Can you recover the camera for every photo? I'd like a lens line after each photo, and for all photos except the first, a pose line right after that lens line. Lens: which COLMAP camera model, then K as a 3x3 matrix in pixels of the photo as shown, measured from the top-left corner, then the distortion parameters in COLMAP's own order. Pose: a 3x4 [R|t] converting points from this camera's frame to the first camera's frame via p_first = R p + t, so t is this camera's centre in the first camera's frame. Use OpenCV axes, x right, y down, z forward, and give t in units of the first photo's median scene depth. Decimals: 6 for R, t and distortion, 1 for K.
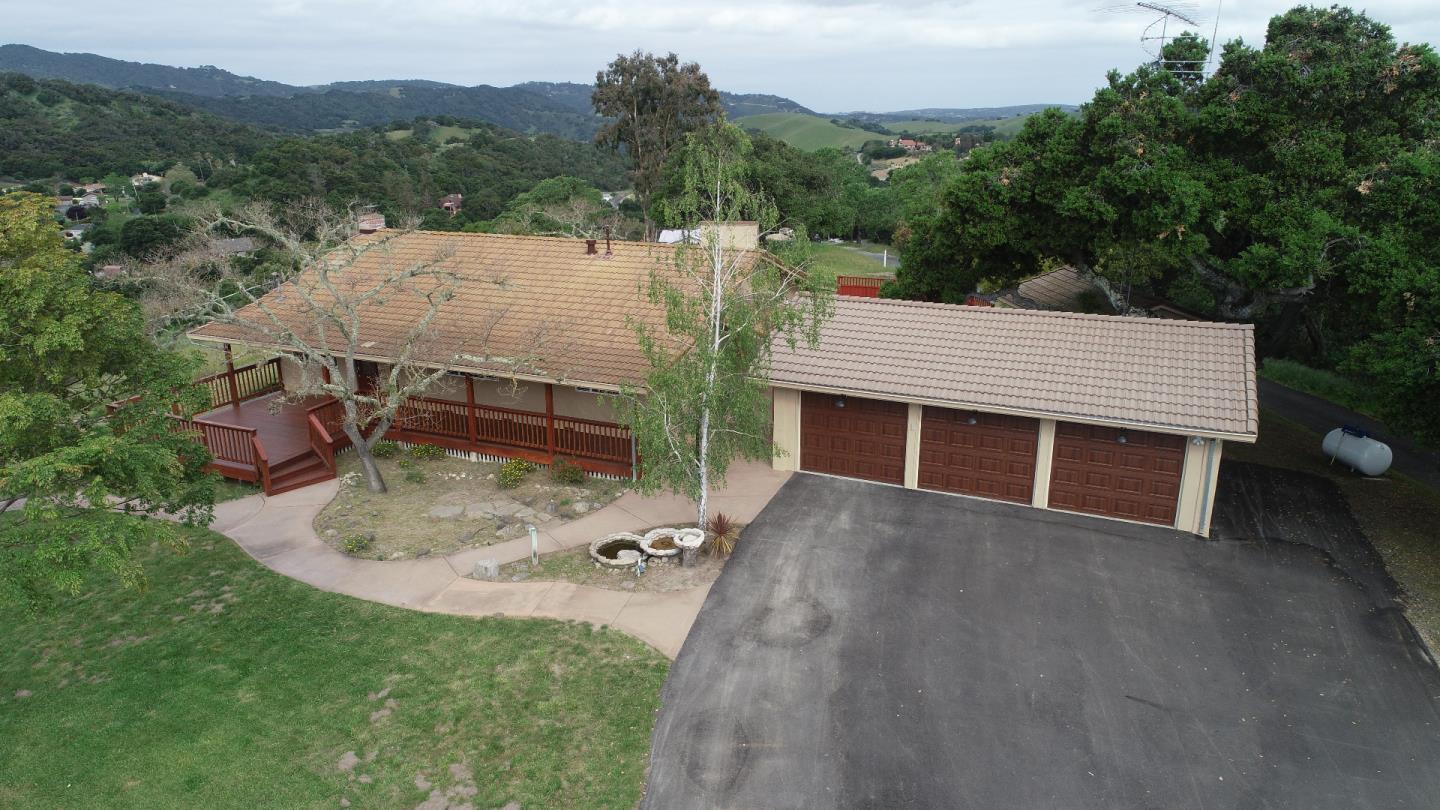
lens RADIAL K [[950.1, 0, 722.7], [0, 950.1, 407.3], [0, 0, 1]] dist [-0.012020, -0.000411]
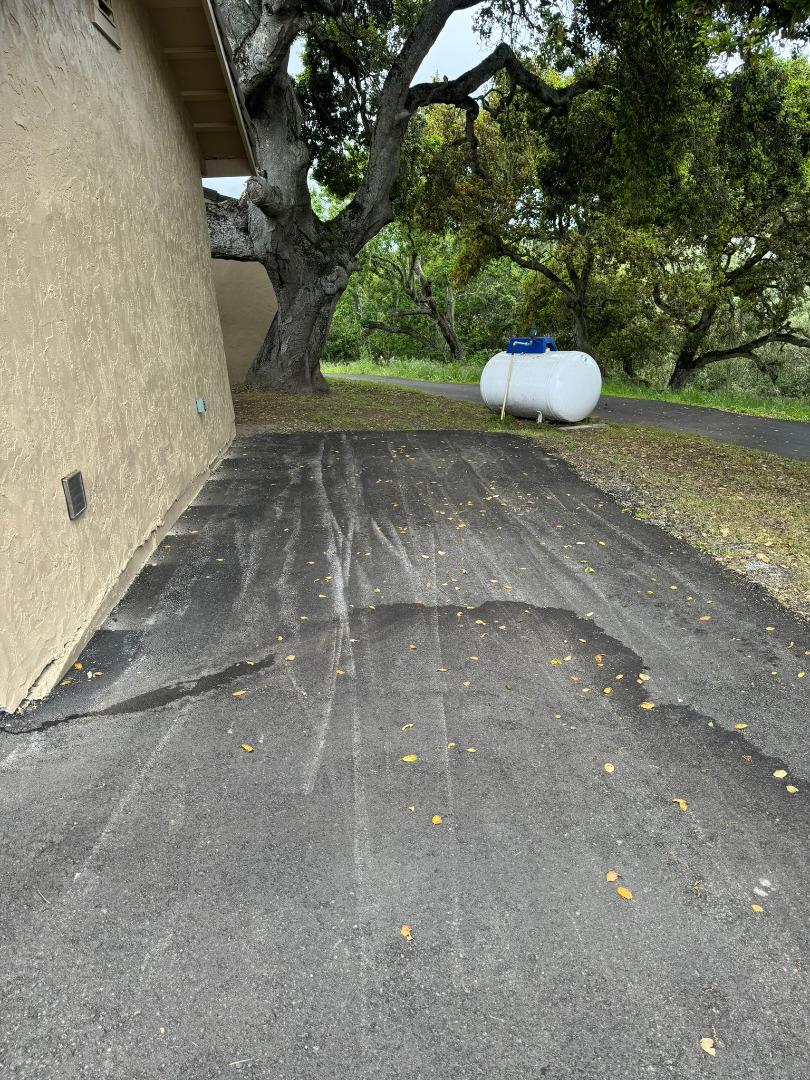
lens RADIAL K [[742.0, 0, 405.5], [0, 742.0, 540.1], [0, 0, 1]] dist [-0.007252, -0.012320]
pose [[0.873827, -0.190507, 0.447363, 0.470830], [0.178343, 0.981503, 0.069612, 0.101641], [-0.452349, 0.018955, 0.891639, 0.771196]]
